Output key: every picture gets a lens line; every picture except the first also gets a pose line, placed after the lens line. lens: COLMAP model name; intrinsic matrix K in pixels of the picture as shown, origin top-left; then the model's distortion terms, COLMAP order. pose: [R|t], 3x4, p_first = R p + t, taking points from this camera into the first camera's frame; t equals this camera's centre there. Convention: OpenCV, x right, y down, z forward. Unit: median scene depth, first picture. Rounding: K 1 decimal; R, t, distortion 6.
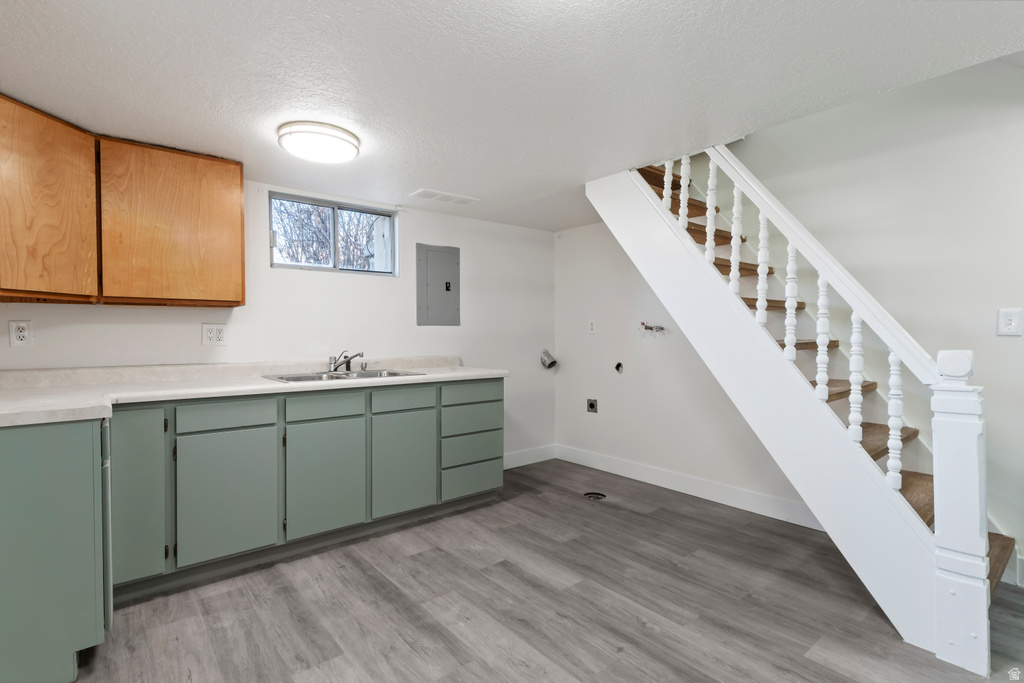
lens RADIAL K [[489.5, 0, 508.5], [0, 489.5, 341.4], [0, 0, 1]] dist [0.001687, 0.000735]
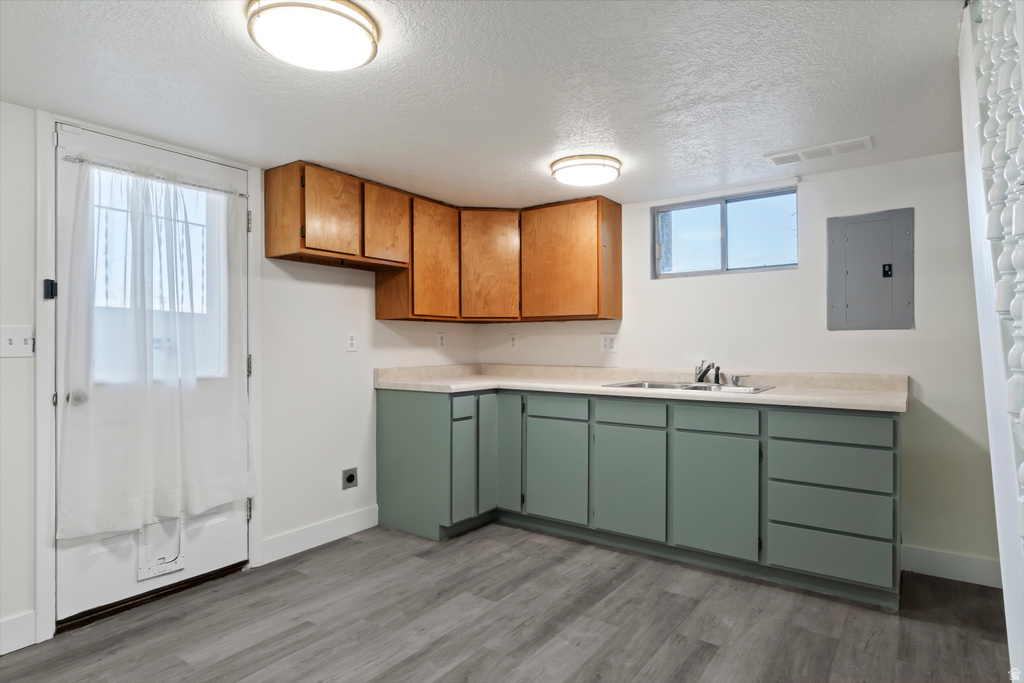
lens RADIAL K [[577.7, 0, 506.0], [0, 577.7, 340.8], [0, 0, 1]] dist [0.000637, -0.000435]
pose [[0.253863, -0.000461, -0.967240, 0.816362], [-0.011663, 0.999926, -0.003538, -0.012885], [0.967170, 0.012179, 0.253838, 0.488212]]
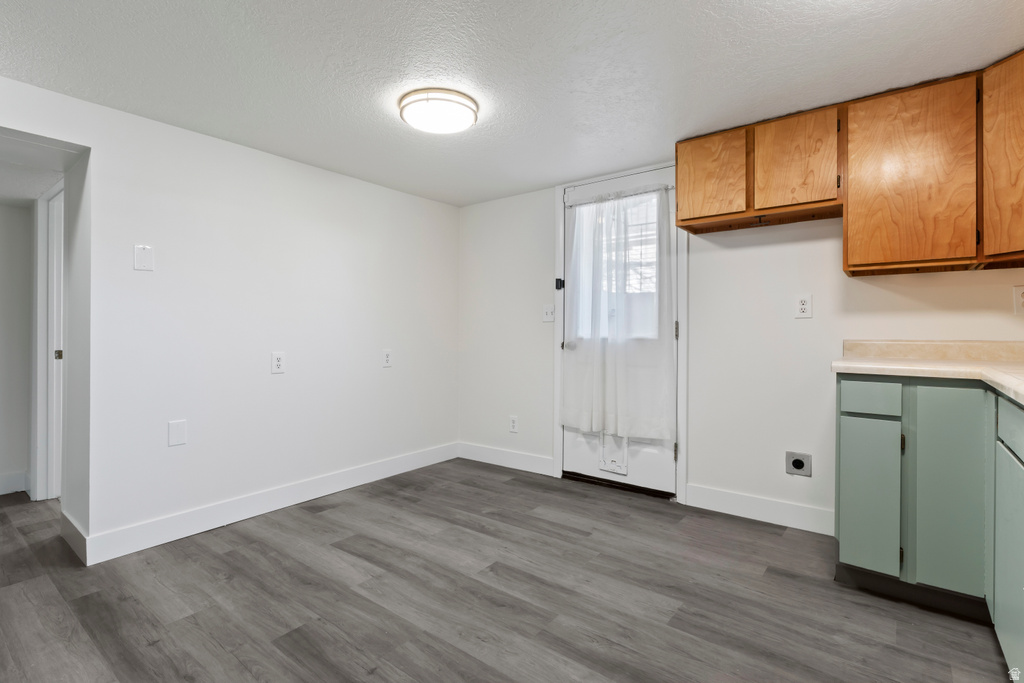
lens RADIAL K [[489.5, 0, 507.1], [0, 489.5, 332.3], [0, 0, 1]] dist [0.001687, 0.000735]
pose [[-0.978417, 0.002341, -0.206627, 0.133215], [-0.001039, 0.999867, 0.016248, 0.029219], [0.206638, 0.016112, -0.978285, 1.420033]]
